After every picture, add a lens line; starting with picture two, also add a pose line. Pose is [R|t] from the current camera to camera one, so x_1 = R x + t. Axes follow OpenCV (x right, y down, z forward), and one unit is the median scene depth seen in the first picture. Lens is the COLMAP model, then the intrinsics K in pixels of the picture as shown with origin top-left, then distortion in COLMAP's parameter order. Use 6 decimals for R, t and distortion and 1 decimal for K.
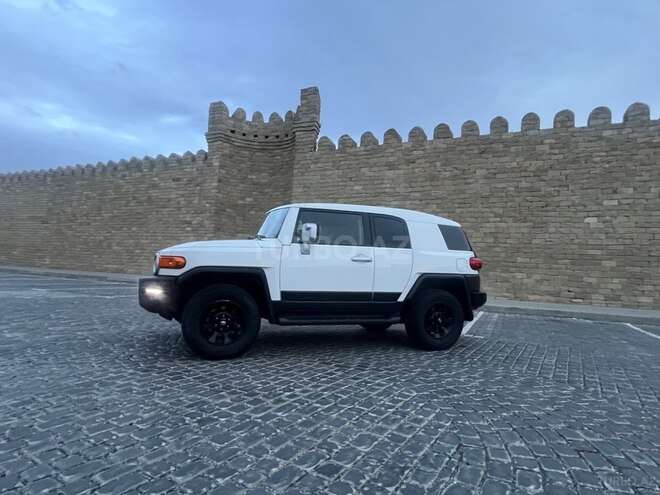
lens RADIAL K [[390.7, 0, 330.0], [0, 390.7, 247.5], [0, 0, 1]] dist [-0.000755, -0.001793]
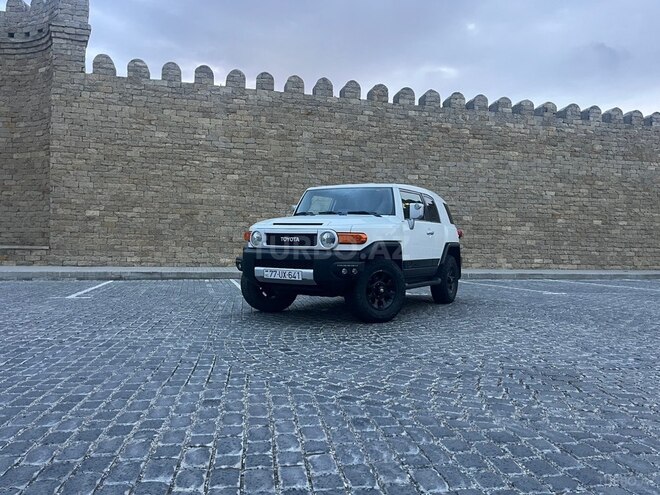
lens RADIAL K [[516.8, 0, 330.0], [0, 516.8, 247.5], [0, 0, 1]] dist [0.075711, -0.098554]
pose [[0.773959, -0.031535, 0.632450, -0.369162], [-0.016086, 0.997458, 0.069420, -0.009529], [-0.633031, -0.063902, 0.771484, -0.018220]]
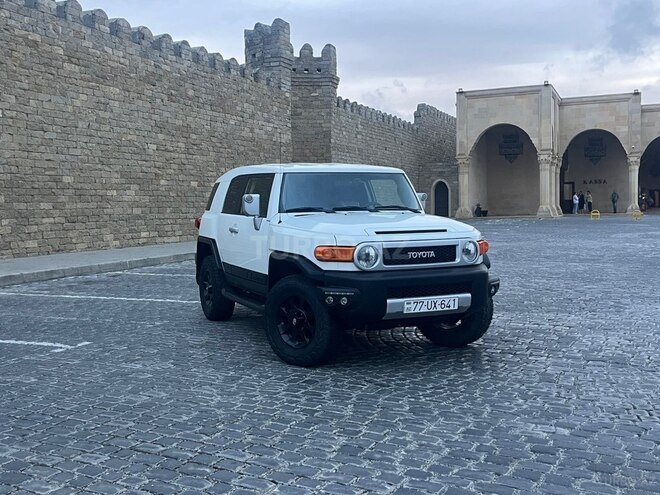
lens RADIAL K [[711.2, 0, 330.0], [0, 711.2, 247.5], [0, 0, 1]] dist [0.013545, 0.001488]
pose [[-0.037251, -0.106765, 0.993586, -0.530438], [-0.044765, 0.993456, 0.105073, -0.030783], [-0.998303, -0.040564, -0.041786, 0.380526]]
